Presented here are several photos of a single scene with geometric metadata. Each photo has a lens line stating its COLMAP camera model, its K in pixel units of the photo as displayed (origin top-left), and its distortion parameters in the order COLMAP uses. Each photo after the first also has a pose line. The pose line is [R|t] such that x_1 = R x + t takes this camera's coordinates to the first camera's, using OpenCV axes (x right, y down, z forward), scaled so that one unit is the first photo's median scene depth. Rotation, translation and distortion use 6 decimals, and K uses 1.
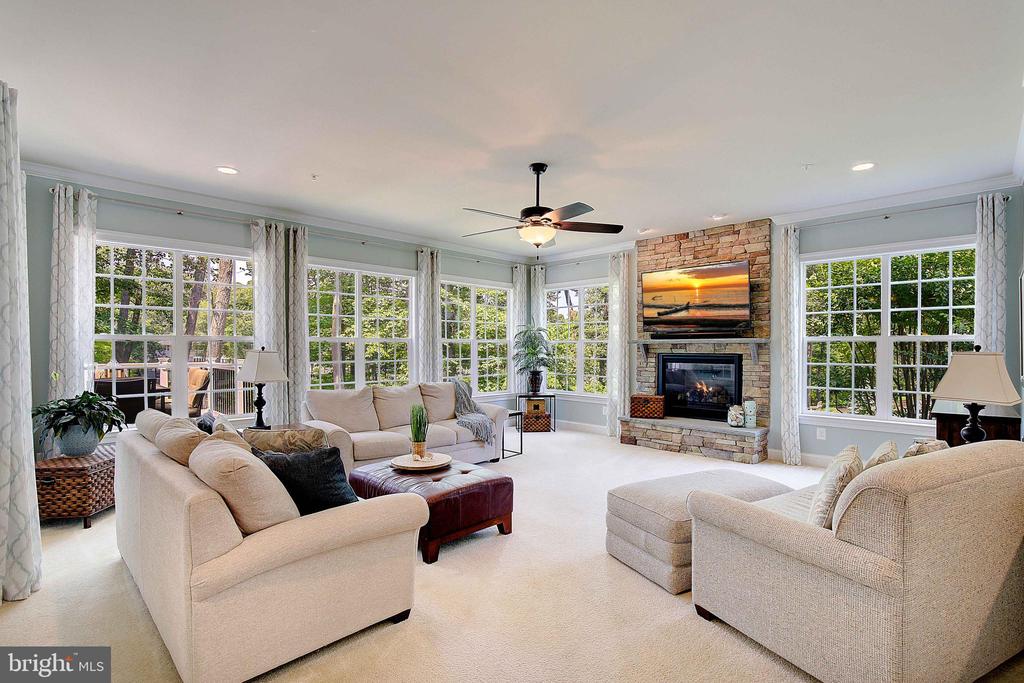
lens RADIAL K [[485.6, 0, 514.5], [0, 485.6, 351.2], [0, 0, 1]] dist [-0.000238, 0.002248]
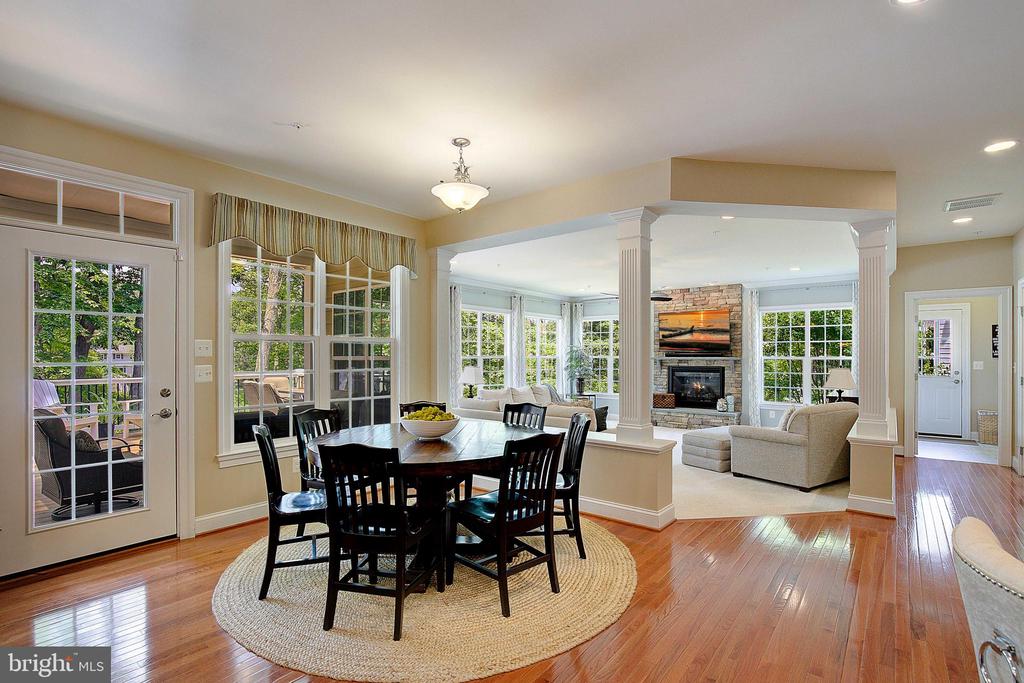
lens RADIAL K [[485.6, 0, 513.3], [0, 485.6, 351.4], [0, 0, 1]] dist [-0.000238, 0.002248]
pose [[0.995190, 0.001621, 0.097952, -0.391135], [-0.000155, 0.999888, -0.014969, -0.020800], [-0.097965, 0.014882, 0.995079, -0.539634]]
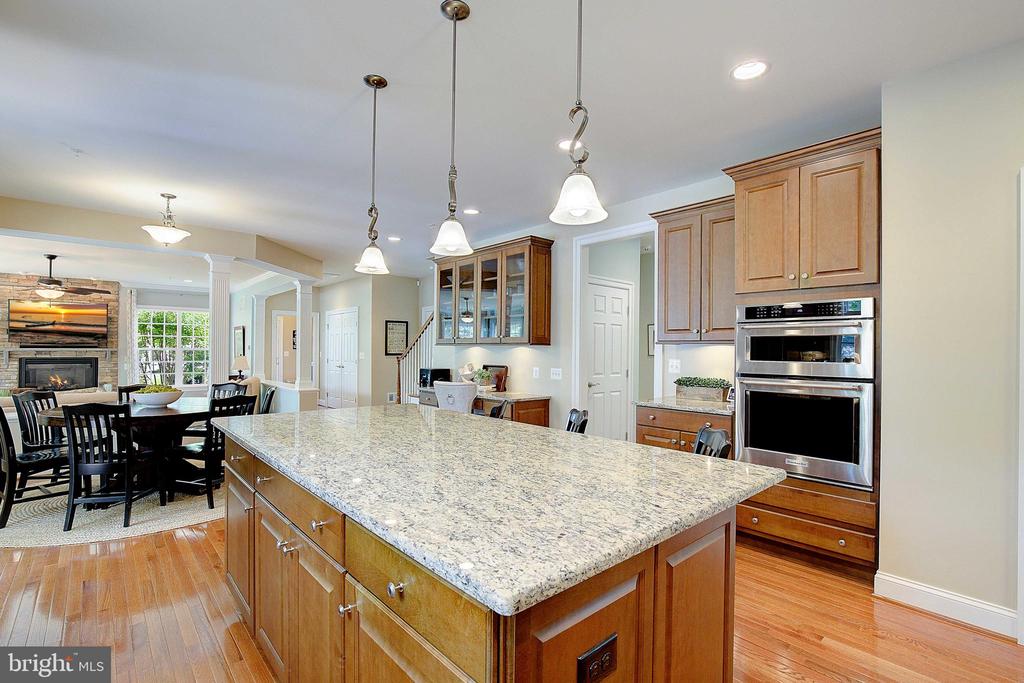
lens RADIAL K [[485.6, 0, 516.7], [0, 485.6, 346.4], [0, 0, 1]] dist [-0.000238, 0.002248]
pose [[0.093630, 0.007373, 0.995580, -1.100208], [0.000938, 0.999971, -0.007494, -0.018657], [-0.995607, 0.001635, 0.093620, -0.620126]]
